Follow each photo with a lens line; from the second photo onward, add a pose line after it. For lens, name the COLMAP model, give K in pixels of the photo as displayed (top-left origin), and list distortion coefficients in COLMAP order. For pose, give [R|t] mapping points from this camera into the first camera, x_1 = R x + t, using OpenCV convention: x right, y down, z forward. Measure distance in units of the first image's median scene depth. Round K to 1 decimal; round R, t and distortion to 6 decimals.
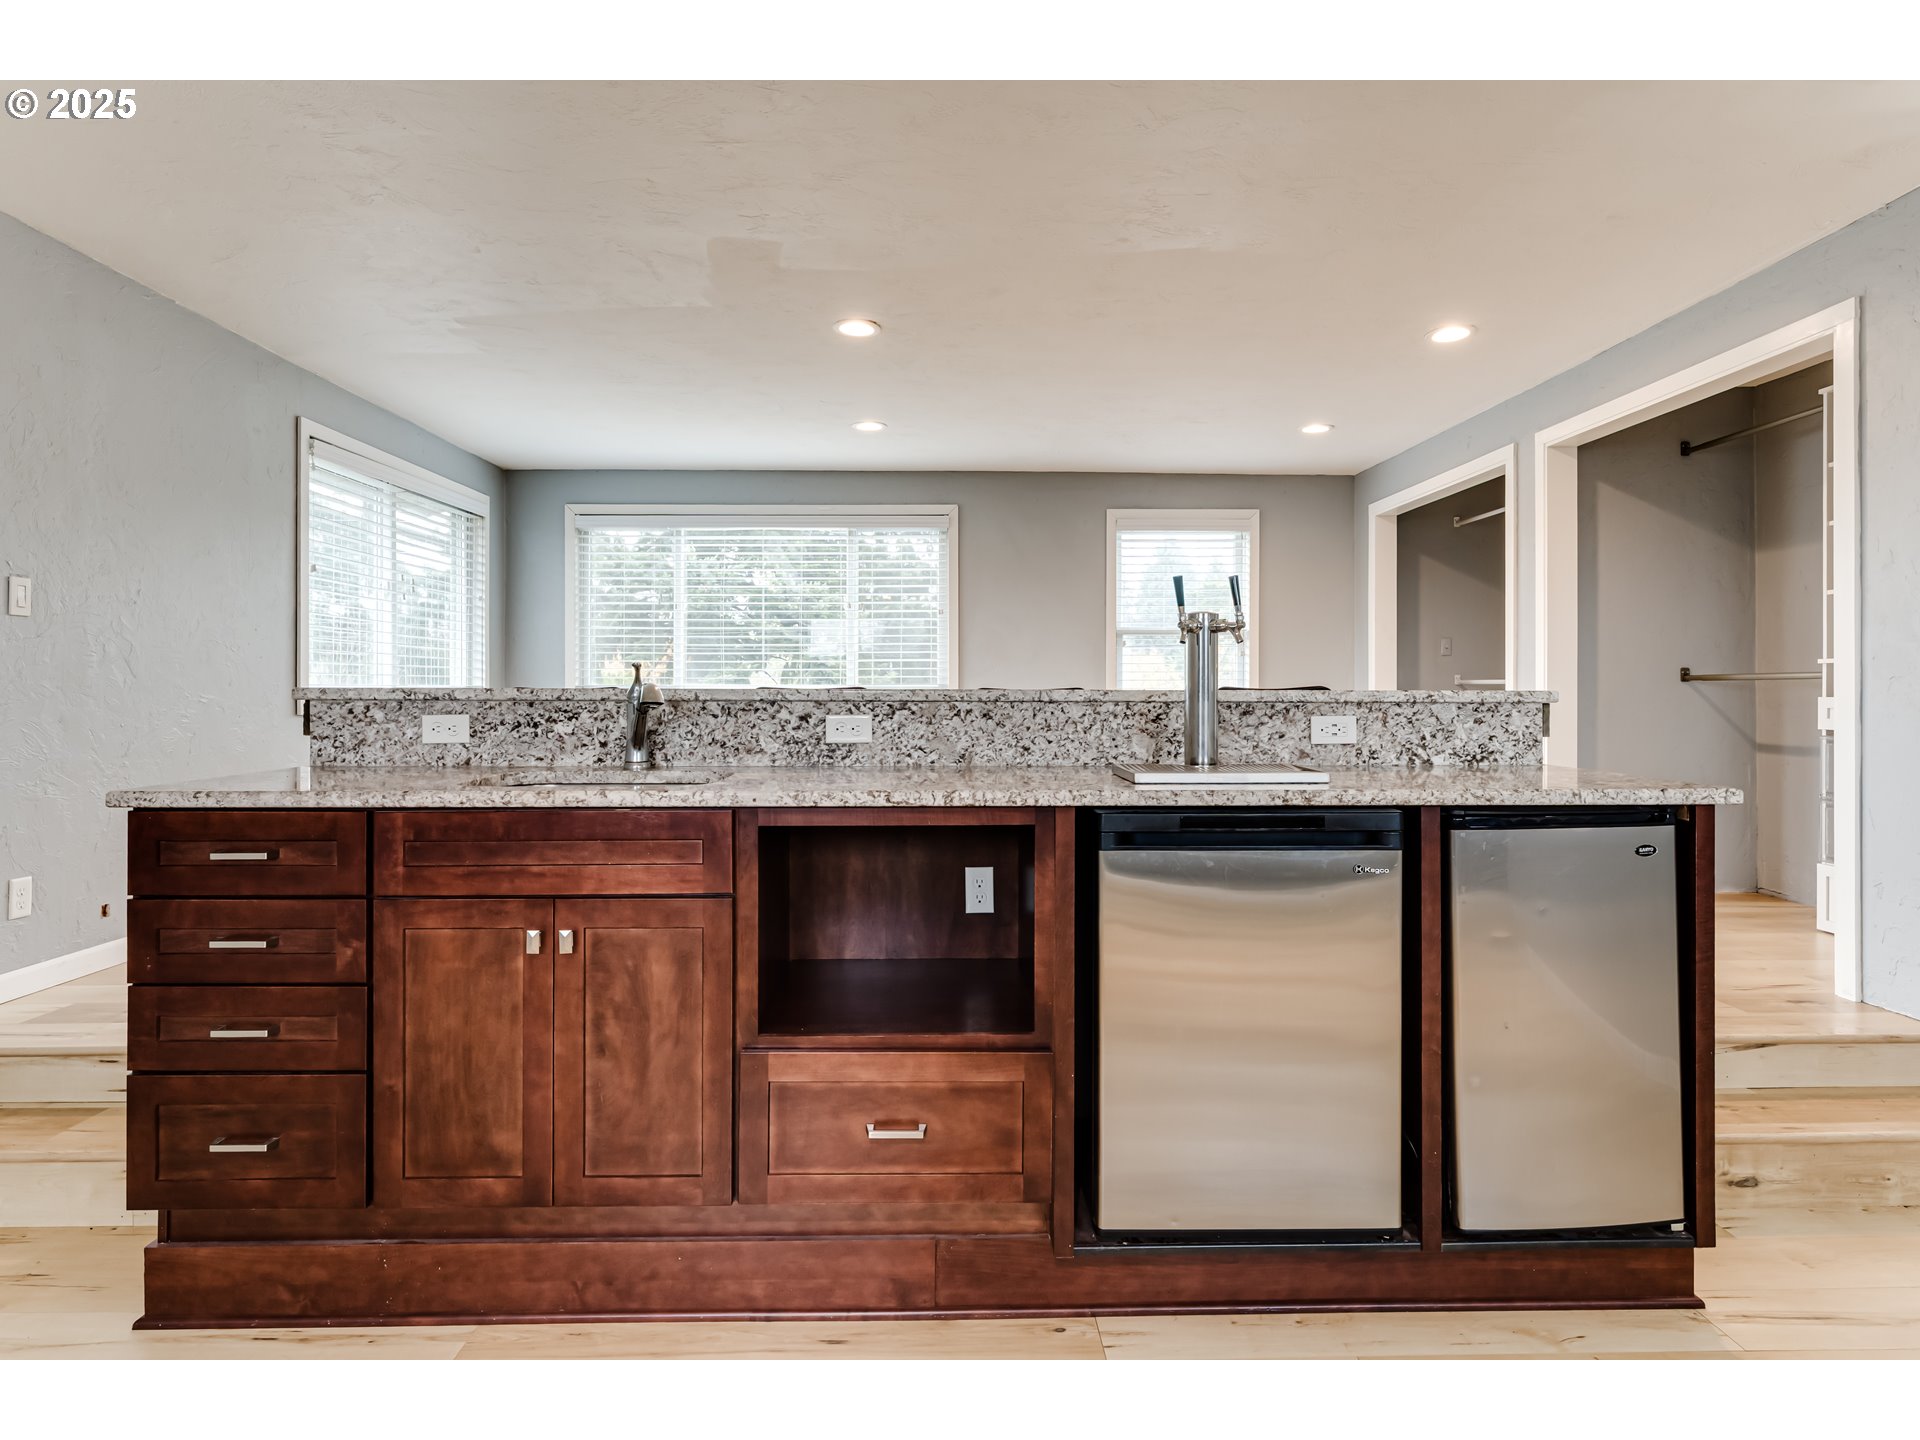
lens RADIAL K [[1053.3, 0, 957.1], [0, 1053.3, 689.5], [0, 0, 1]] dist [-0.003853, 0.001634]
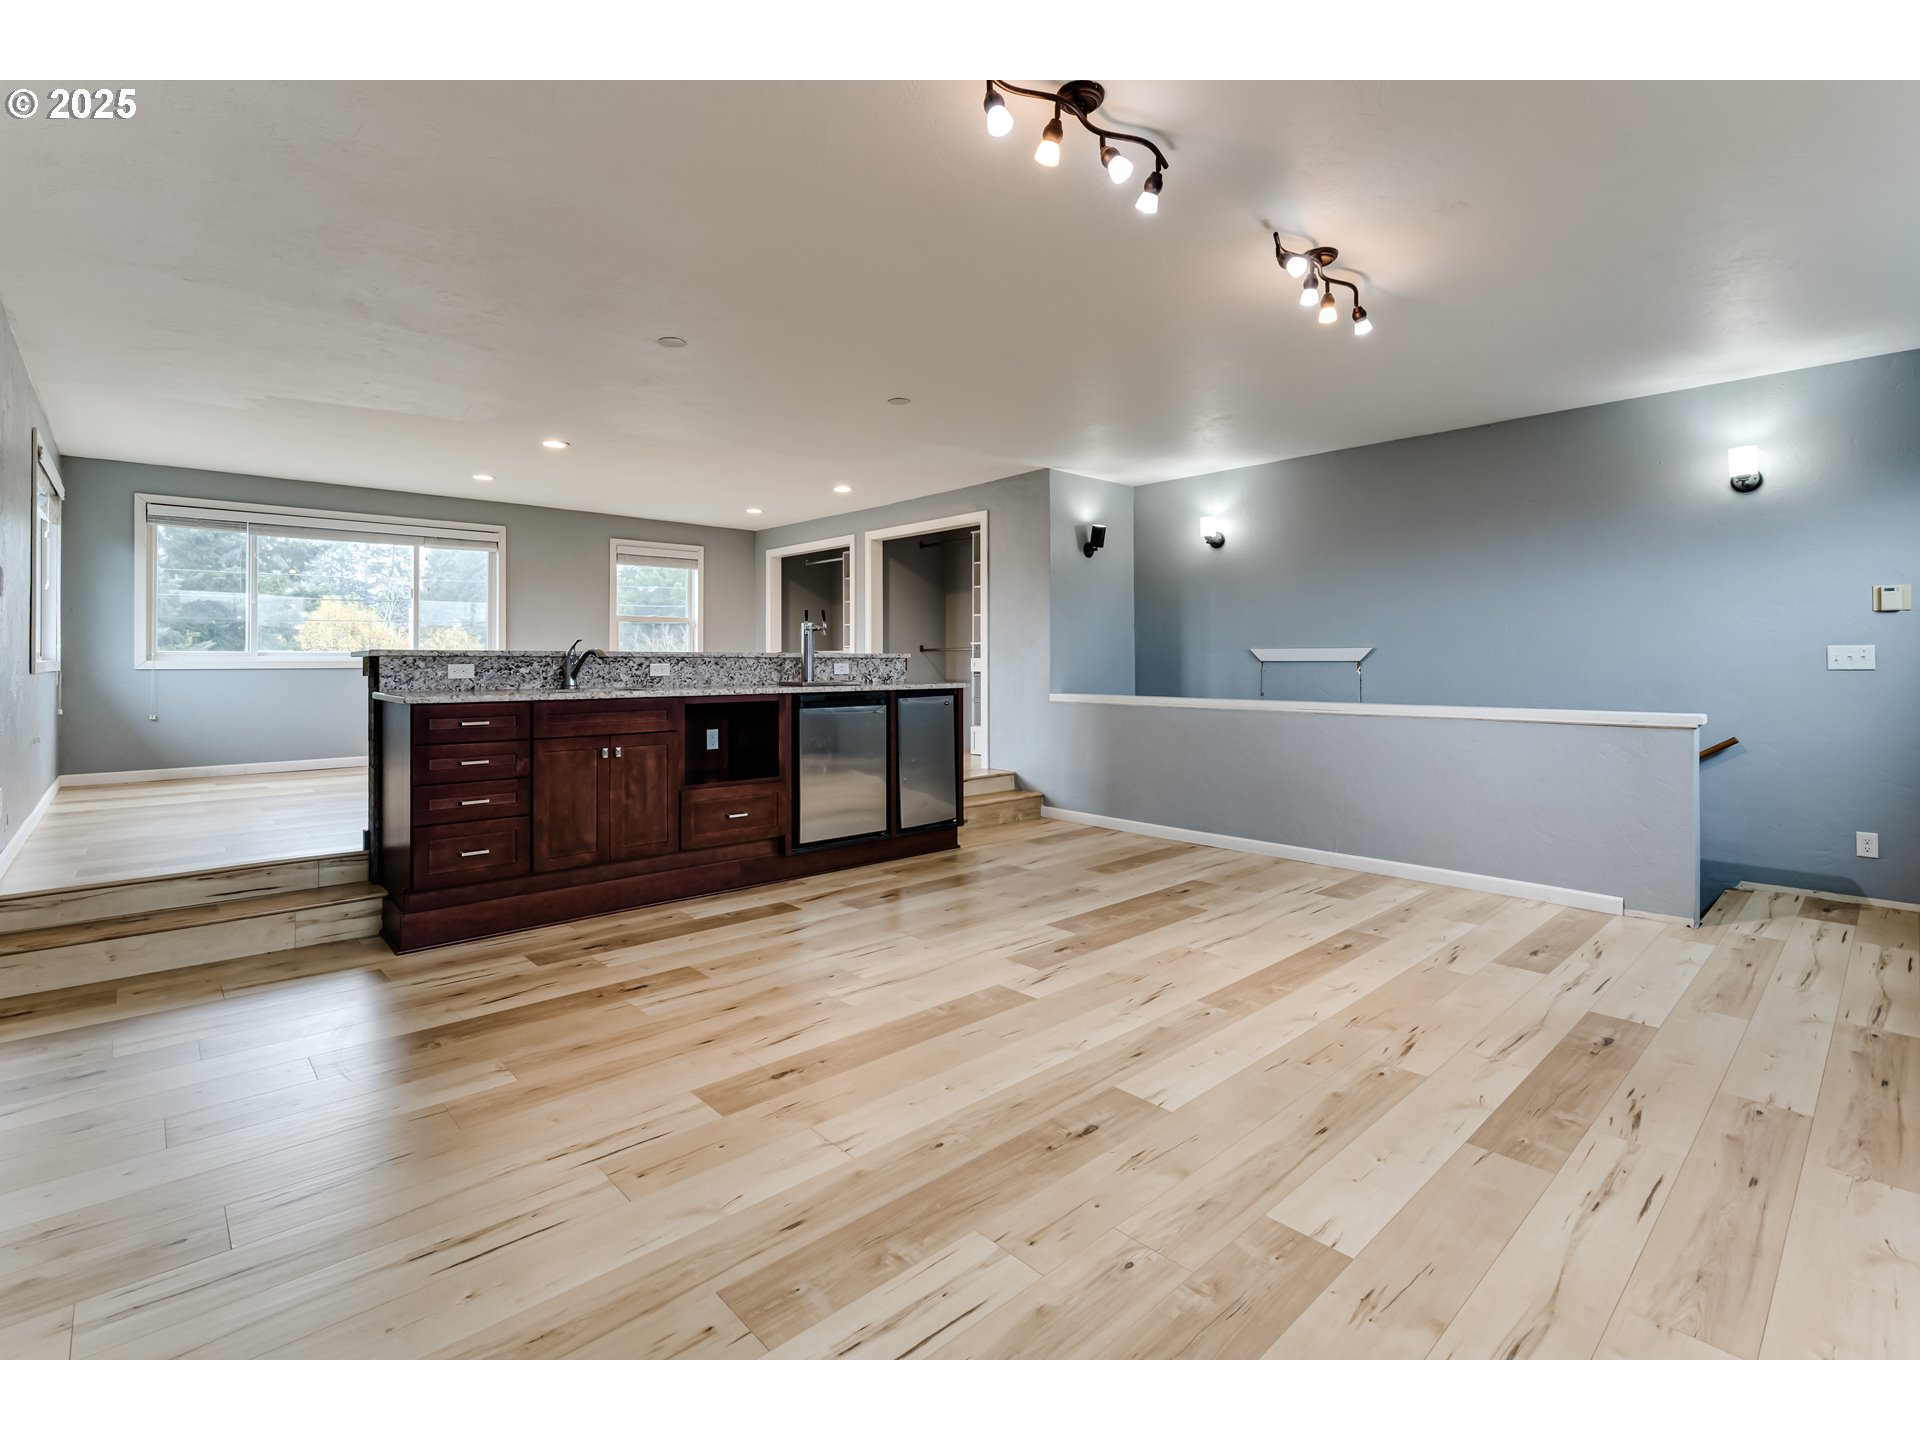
lens RADIAL K [[873.7, 0, 958.7], [0, 873.7, 713.4], [0, 0, 1]] dist [-0.004095, 0.000677]
pose [[0.755183, -0.041114, 0.654223, -0.937943], [0.001090, 0.998109, 0.061467, 0.018827], [-0.655513, -0.045705, 0.753800, -0.909036]]
